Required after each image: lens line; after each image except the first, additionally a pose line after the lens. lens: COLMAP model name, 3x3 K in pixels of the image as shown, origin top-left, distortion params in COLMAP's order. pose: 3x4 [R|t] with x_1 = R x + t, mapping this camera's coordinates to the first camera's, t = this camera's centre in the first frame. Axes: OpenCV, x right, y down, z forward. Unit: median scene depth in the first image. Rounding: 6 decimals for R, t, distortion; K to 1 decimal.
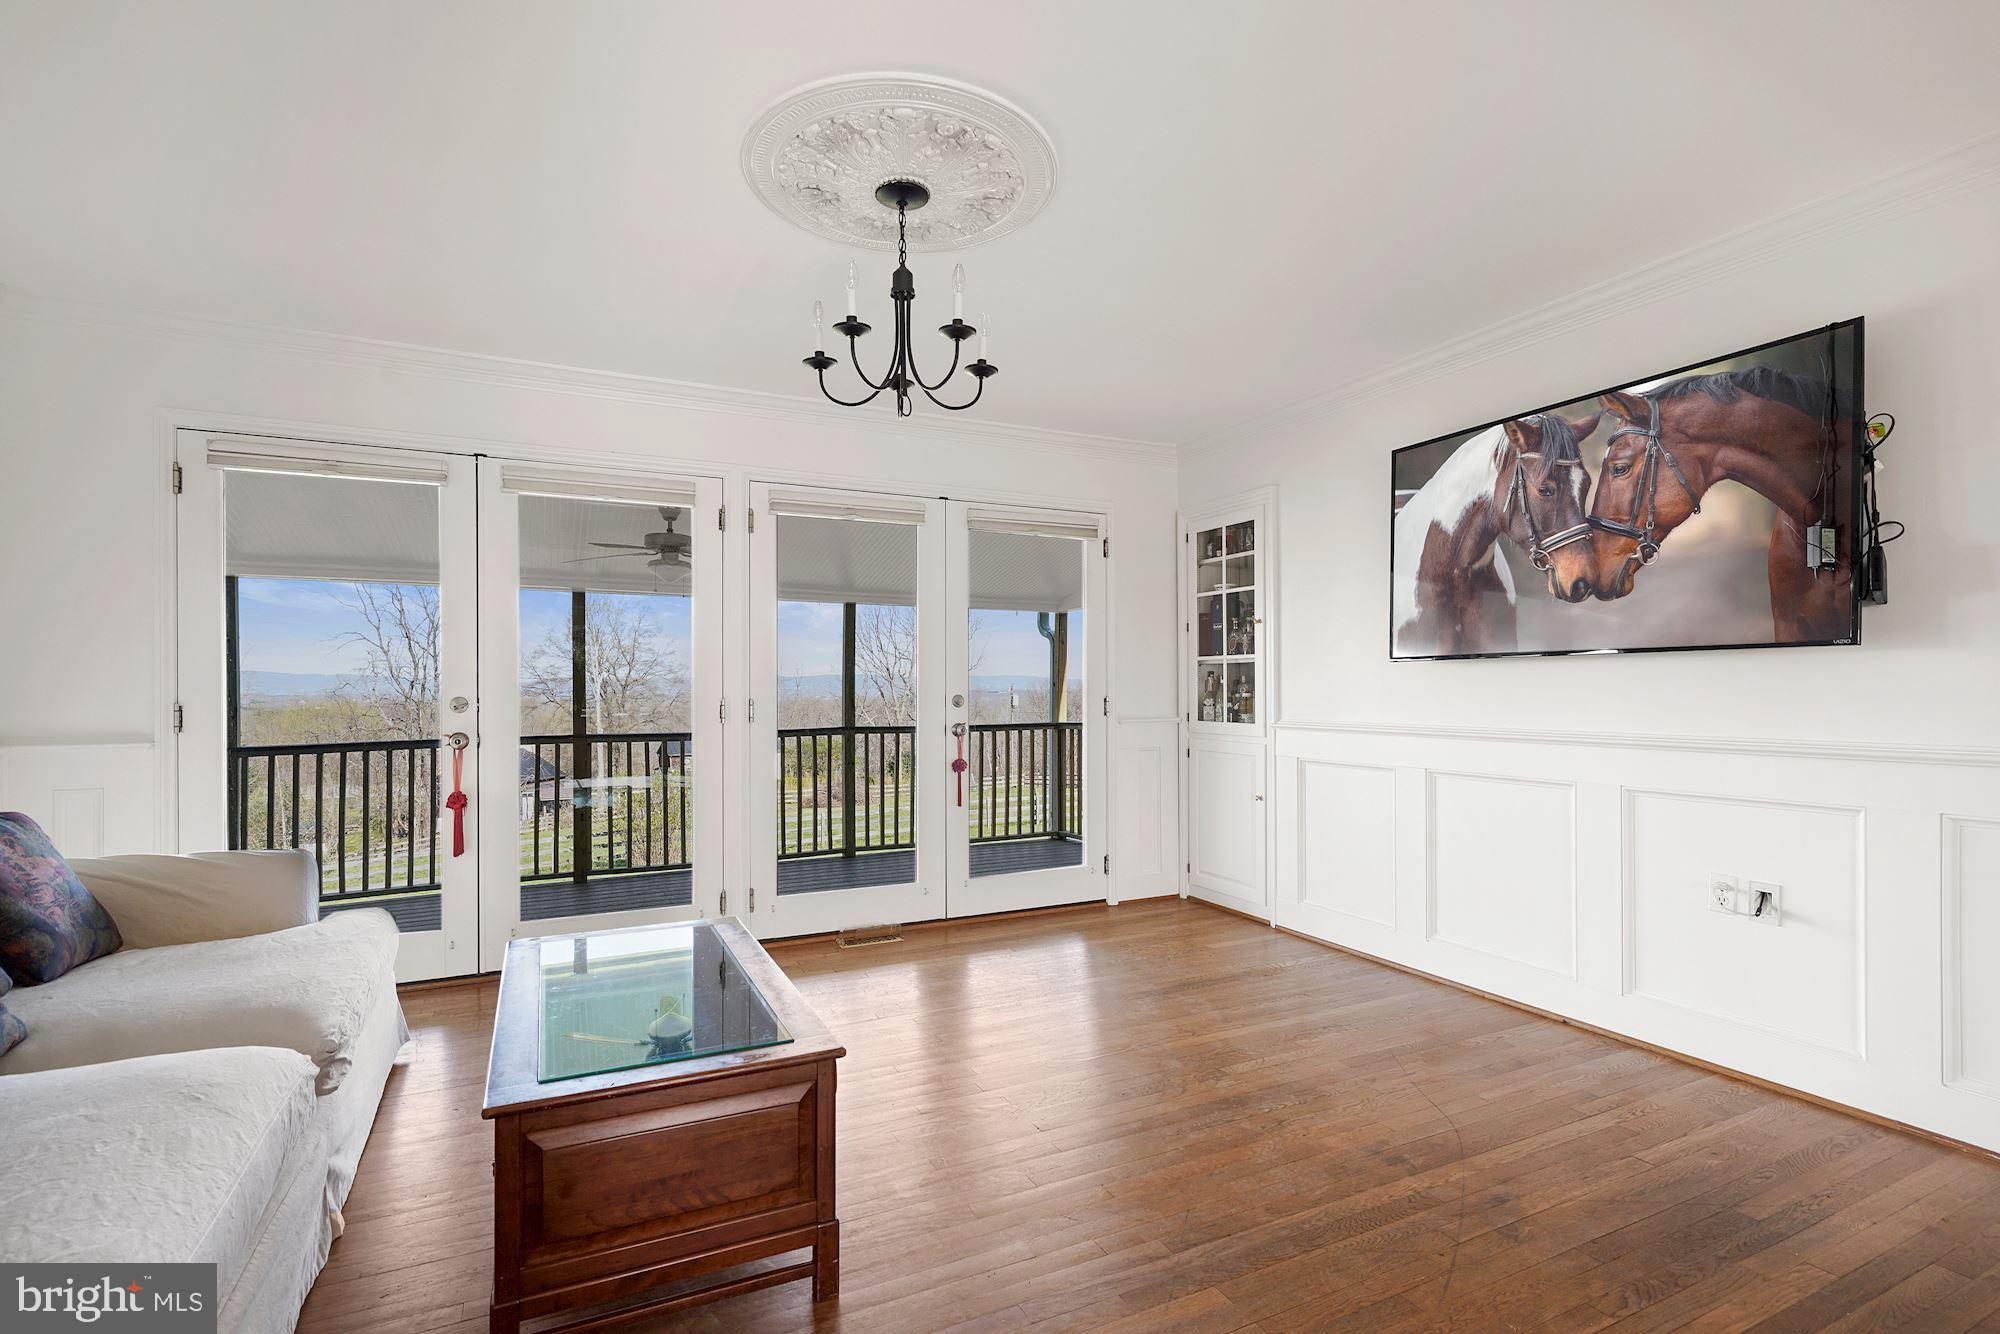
lens RADIAL K [[942.7, 0, 999.9], [0, 942.7, 674.0], [0, 0, 1]] dist [-0.028878, 0.006214]
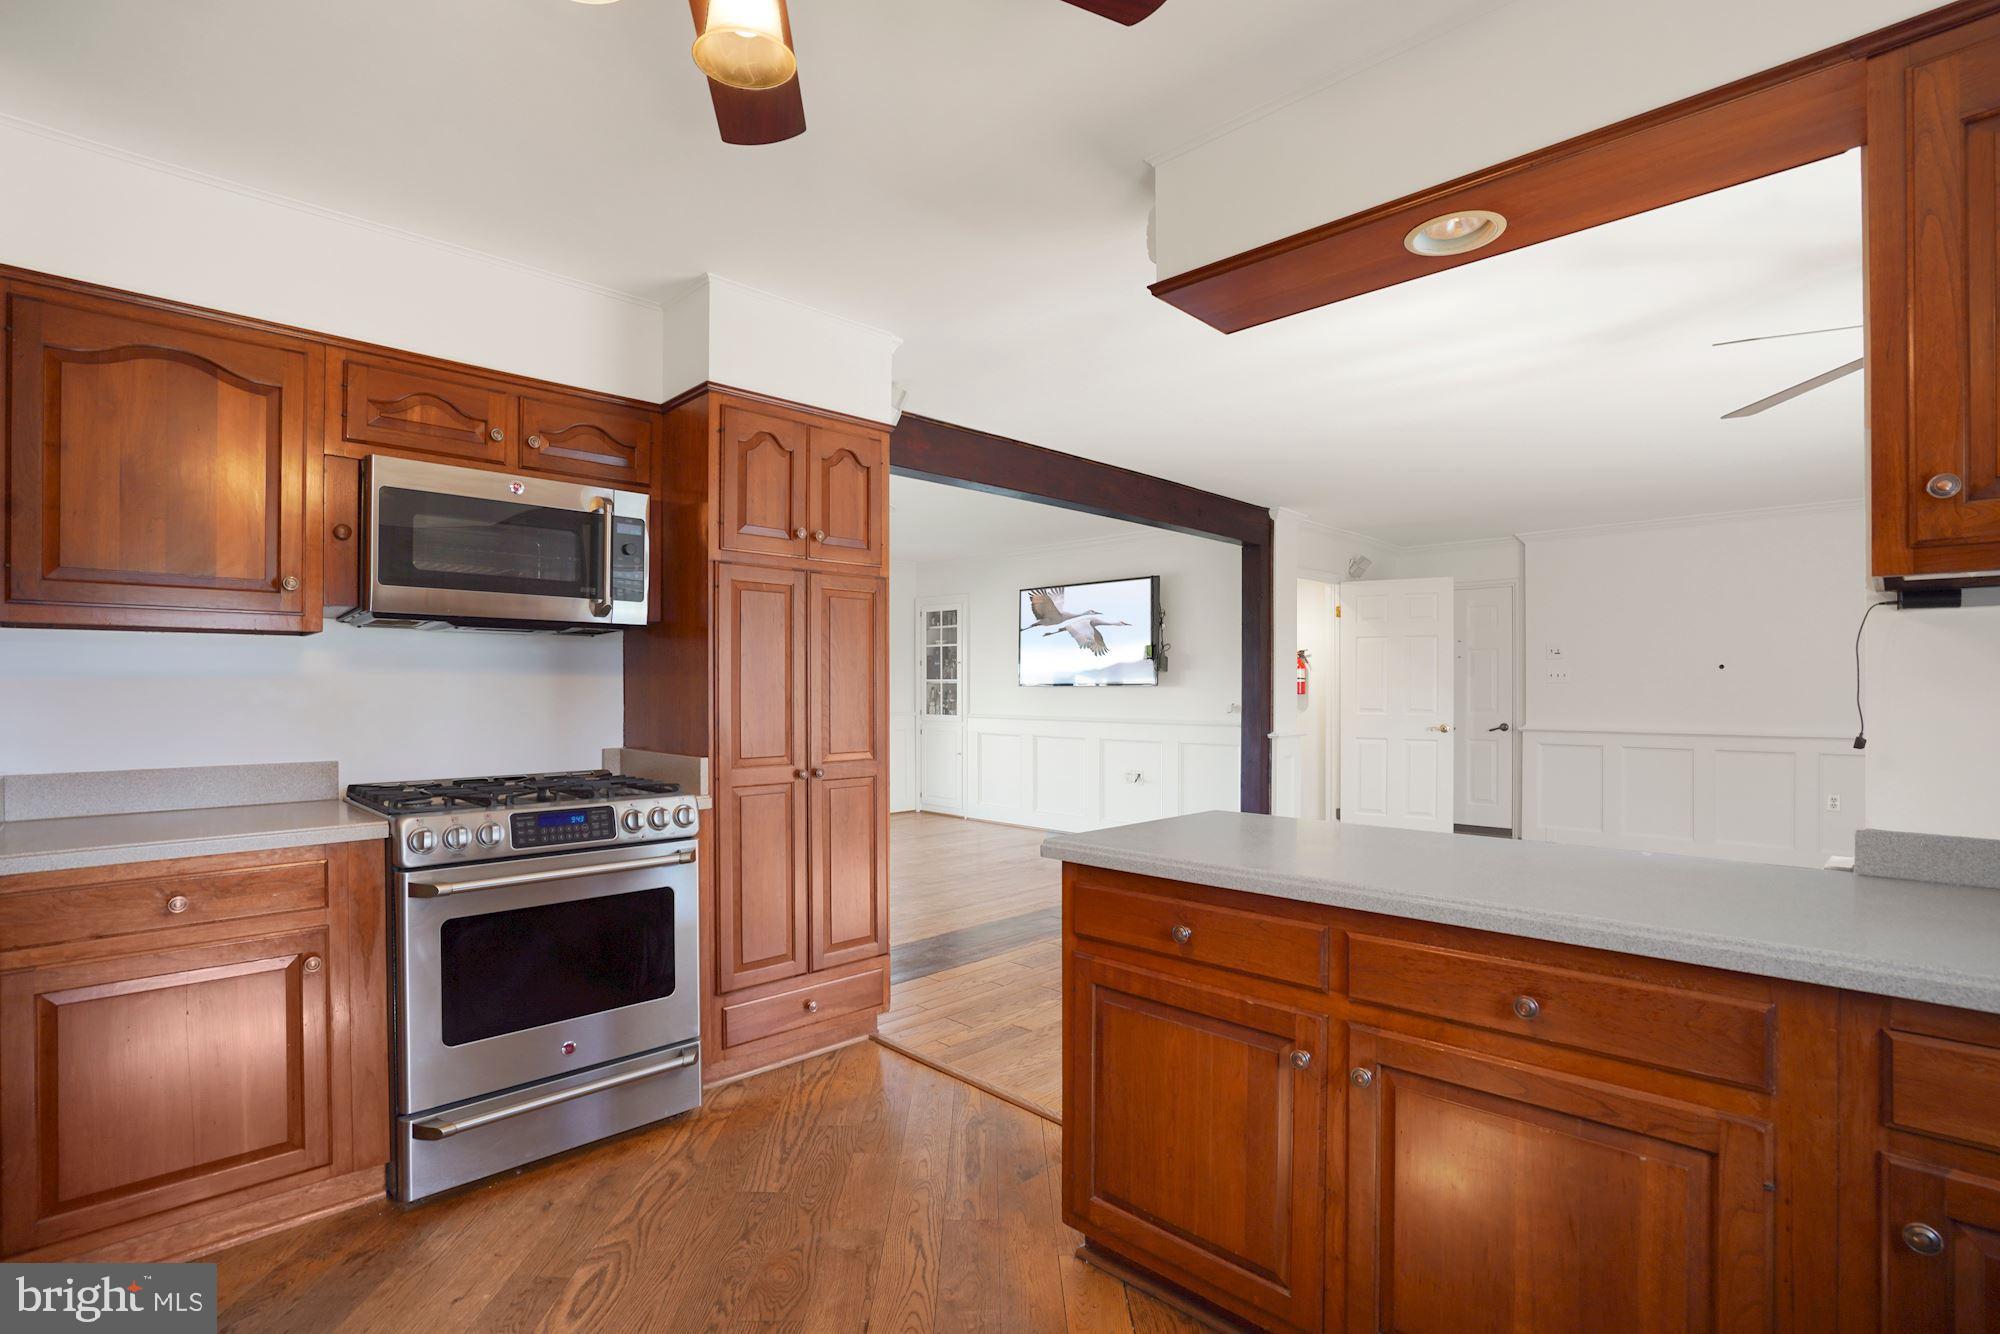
lens RADIAL K [[942.7, 0, 1003.8], [0, 942.7, 671.6], [0, 0, 1]] dist [-0.028878, 0.006214]
pose [[0.945905, 0.005703, 0.324394, -0.254762], [-0.006728, 0.999975, 0.002041, -0.039642], [-0.324375, -0.004113, 0.945920, -0.826305]]
